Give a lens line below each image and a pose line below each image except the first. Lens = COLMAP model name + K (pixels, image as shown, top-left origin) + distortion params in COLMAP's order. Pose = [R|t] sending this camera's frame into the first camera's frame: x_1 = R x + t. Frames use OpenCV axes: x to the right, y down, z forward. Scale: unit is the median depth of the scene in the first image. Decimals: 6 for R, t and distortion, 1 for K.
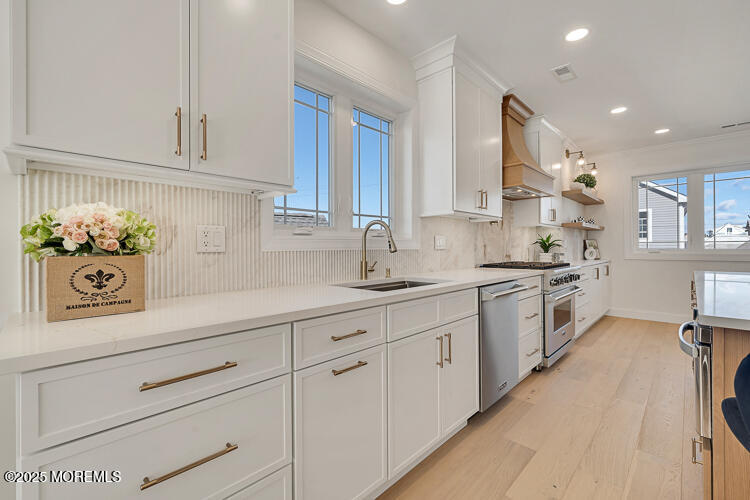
lens RADIAL K [[327.3, 0, 372.0], [0, 327.3, 247.0], [0, 0, 1]] dist [-0.001471, 0.000123]
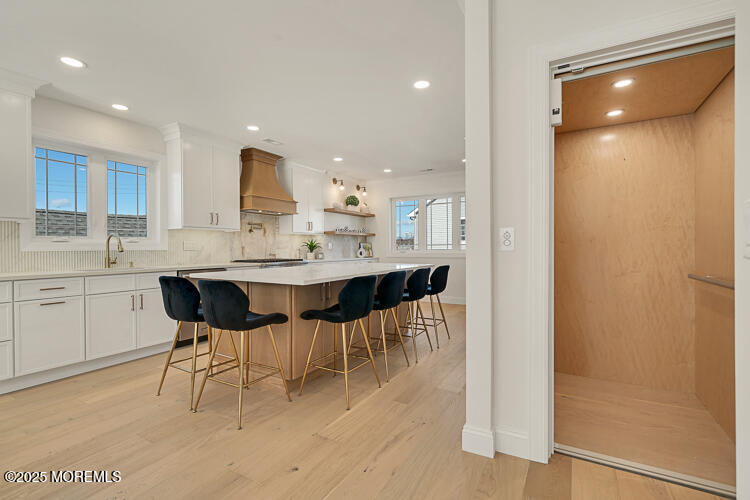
lens RADIAL K [[350.8, 0, 371.4], [0, 350.8, 249.8], [0, 0, 1]] dist [0.000685, -0.000038]
pose [[0.969303, -0.001585, 0.245864, 0.682915], [0.000133, 0.999982, 0.005923, -0.004412], [-0.245869, -0.005709, 0.969286, -0.873214]]
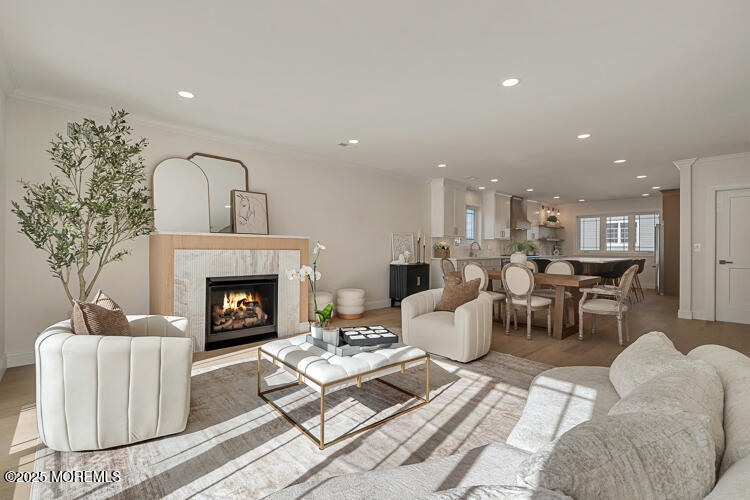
lens RADIAL K [[333.4, 0, 371.7], [0, 333.4, 249.9], [0, 0, 1]] dist [0.002635, 0.000374]
pose [[0.998010, 0.009874, -0.062271, -0.773696], [-0.009340, 0.999917, 0.008854, -0.006996], [0.062354, -0.008254, 0.998020, -2.444445]]
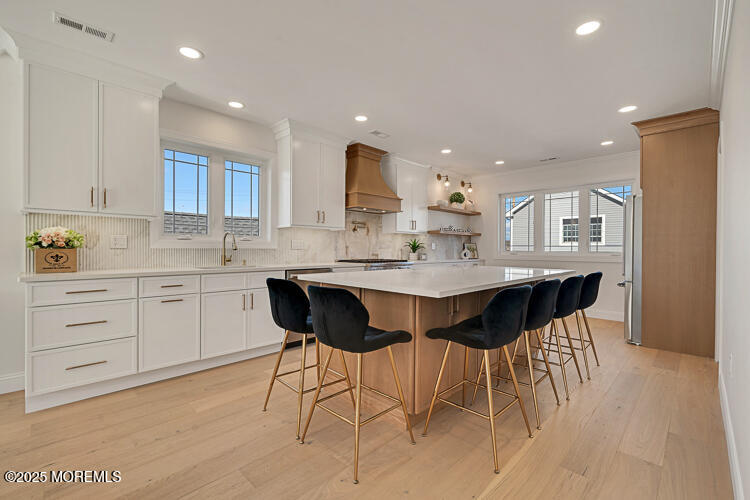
lens RADIAL K [[333.4, 0, 371.7], [0, 333.4, 249.9], [0, 0, 1]] dist [0.002635, 0.000374]
pose [[0.999927, 0.010474, -0.006063, 0.610906], [-0.010438, 0.999928, 0.005907, -0.001725], [0.006125, -0.005843, 0.999964, -0.592840]]
